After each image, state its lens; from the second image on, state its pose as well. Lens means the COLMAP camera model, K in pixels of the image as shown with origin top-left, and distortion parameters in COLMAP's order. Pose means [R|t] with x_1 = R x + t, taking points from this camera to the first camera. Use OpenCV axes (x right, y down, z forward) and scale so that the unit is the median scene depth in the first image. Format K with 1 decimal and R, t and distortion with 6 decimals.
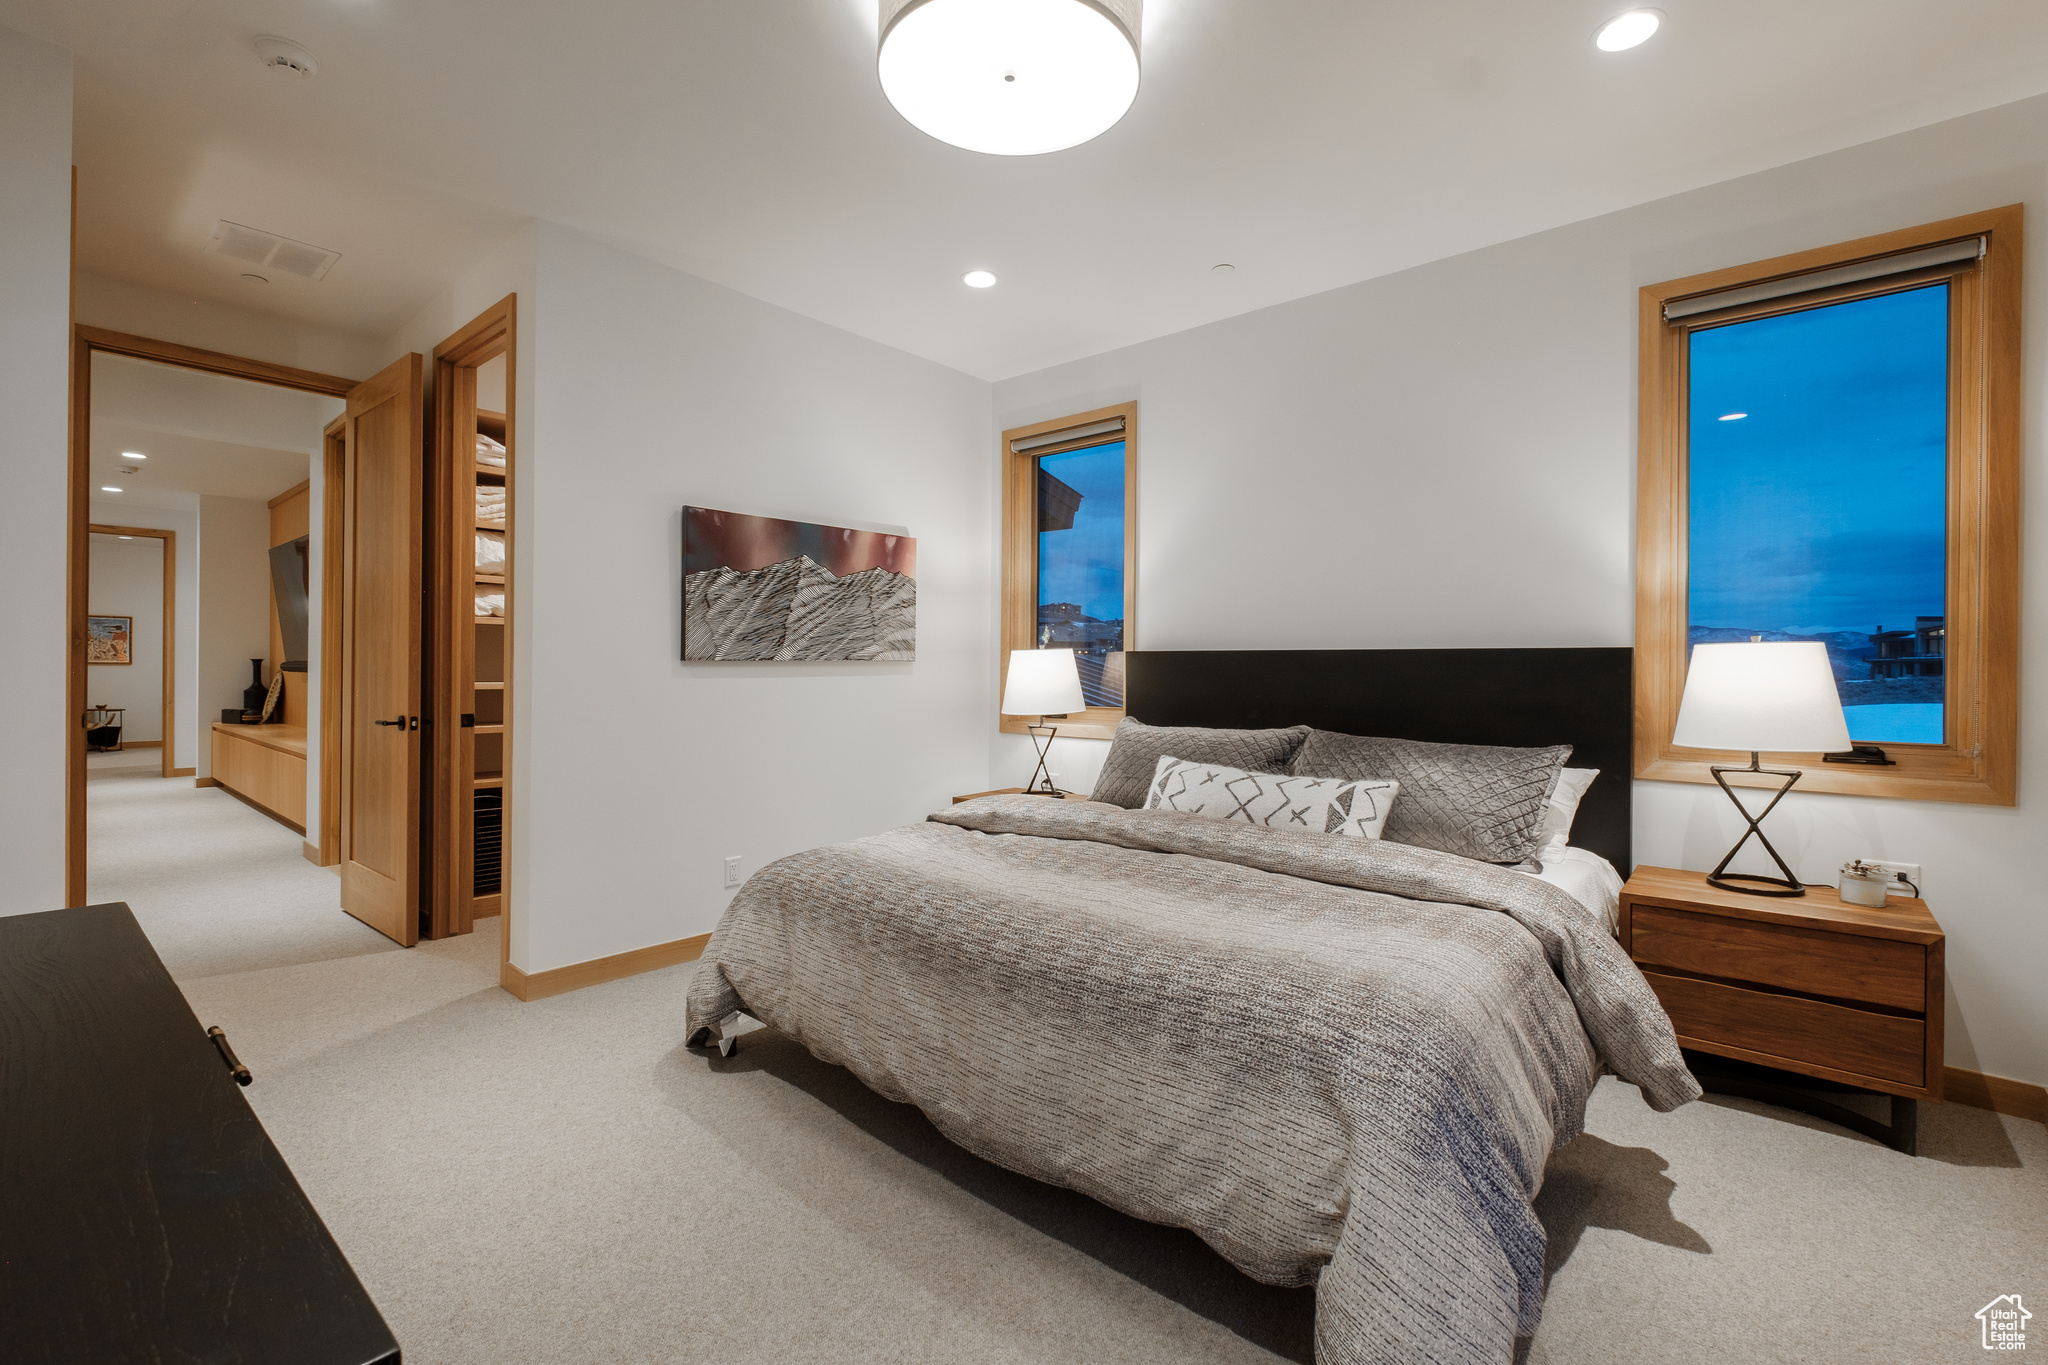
lens RADIAL K [[905.6, 0, 1017.1], [0, 905.6, 663.5], [0, 0, 1]] dist [-0.002797, -0.001010]
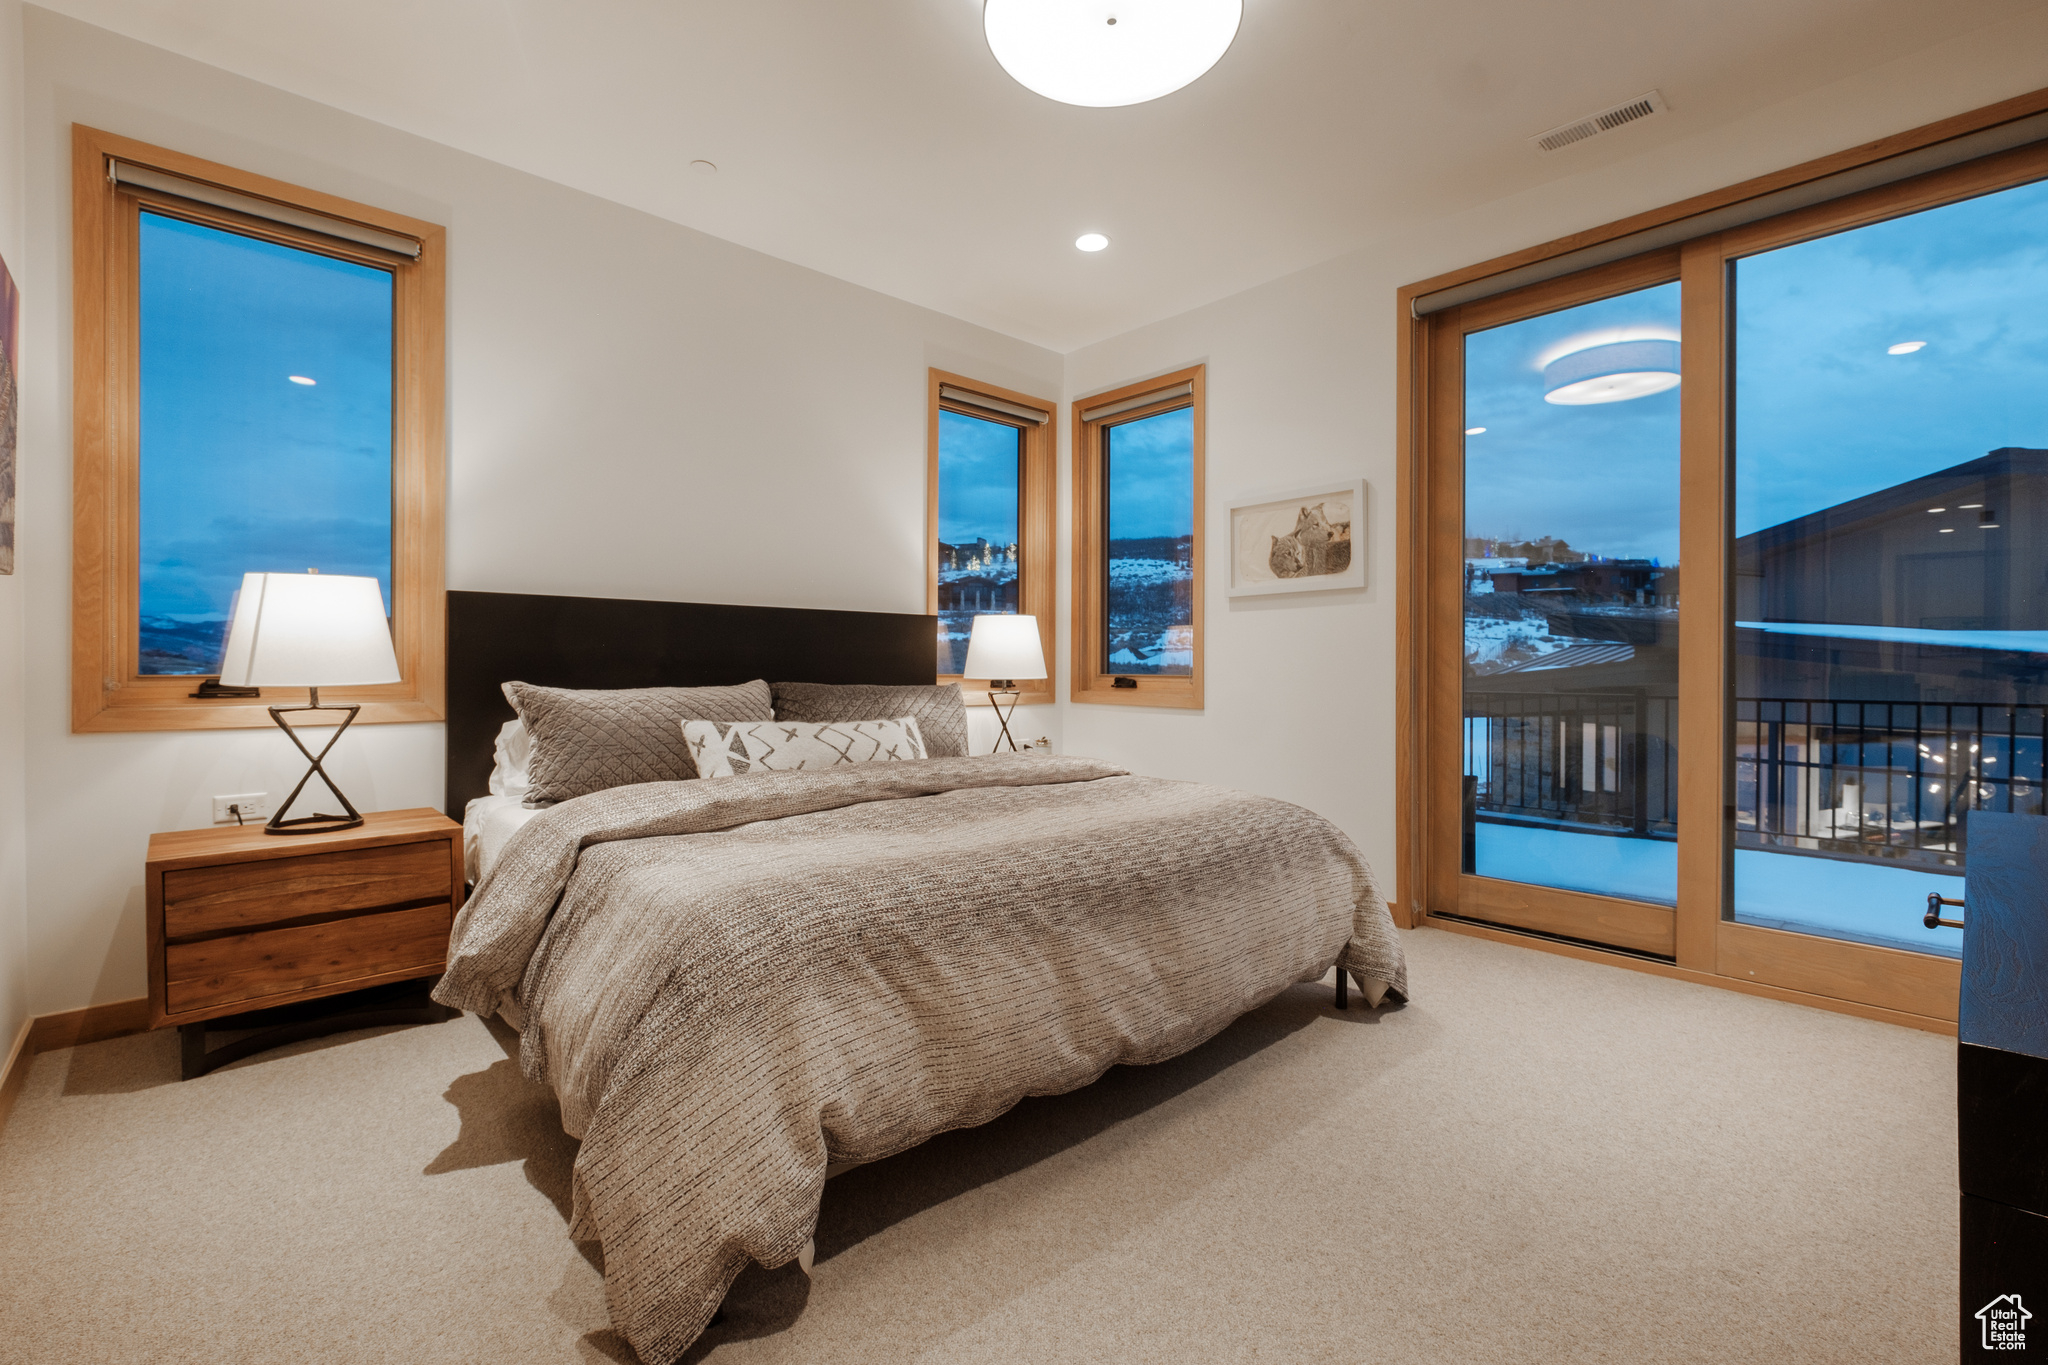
lens RADIAL K [[905.6, 0, 1017.1], [0, 905.6, 663.5], [0, 0, 1]] dist [-0.002797, -0.001010]
pose [[0.102289, -0.003971, 0.994747, -2.308801], [-0.009792, 0.999940, 0.004999, 0.155704], [-0.994707, -0.010252, 0.102243, 2.221799]]
